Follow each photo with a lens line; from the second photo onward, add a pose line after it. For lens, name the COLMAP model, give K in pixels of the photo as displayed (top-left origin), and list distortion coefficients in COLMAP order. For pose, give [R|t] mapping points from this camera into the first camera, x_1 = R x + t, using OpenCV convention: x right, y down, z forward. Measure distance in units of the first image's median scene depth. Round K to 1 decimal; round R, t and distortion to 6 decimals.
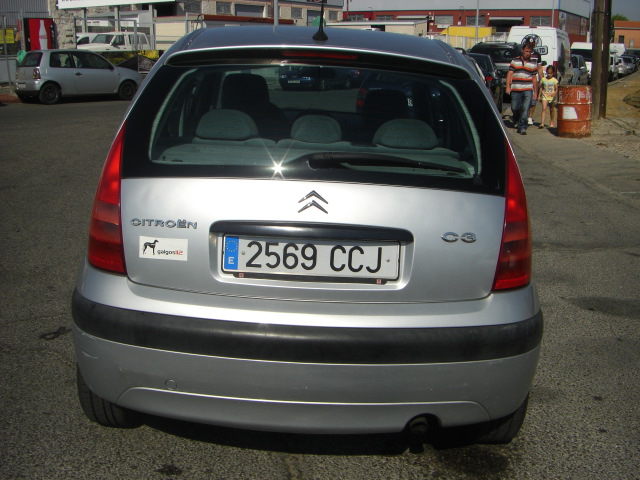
lens RADIAL K [[714.3, 0, 324.8], [0, 714.3, 235.8], [0, 0, 1]] dist [-0.131970, 0.000000]
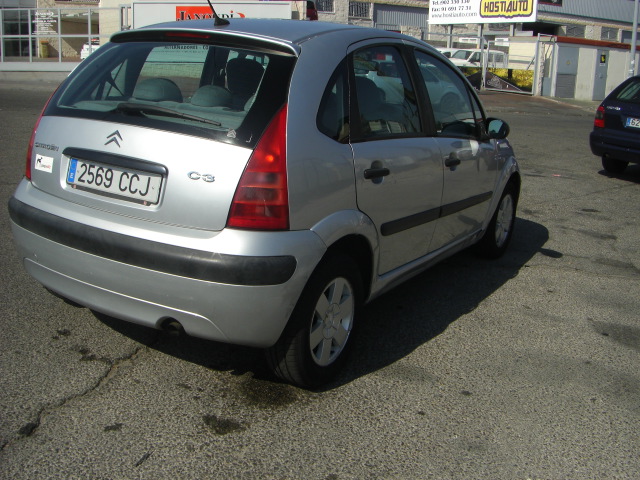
lens RADIAL K [[714.3, 0, 320.5], [0, 714.3, 241.4], [0, 0, 1]] dist [-0.131970, 0.000000]
pose [[0.856116, 0.151570, -0.494057, 0.990361], [-0.162448, 0.986490, 0.021147, 0.053196], [0.490588, 0.062154, 0.869172, 0.041390]]
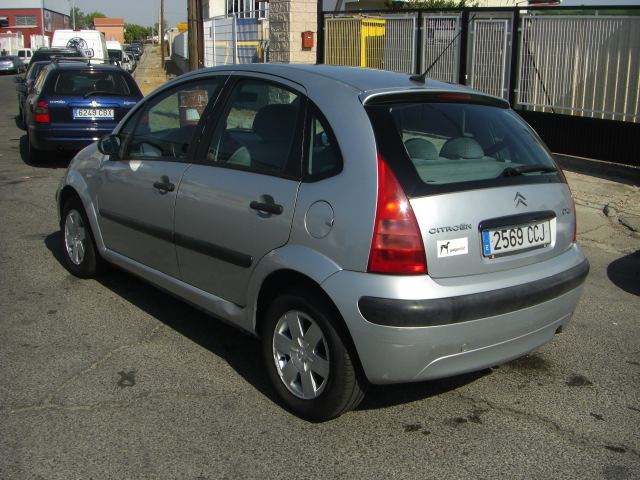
lens RADIAL K [[714.3, 0, 321.6], [0, 714.3, 236.9], [0, 0, 1]] dist [-0.131970, 0.000000]
pose [[0.756689, -0.149247, 0.636511, -1.257590], [0.145400, 0.987629, 0.058723, -0.115248], [-0.637401, 0.048114, 0.769029, 0.130102]]
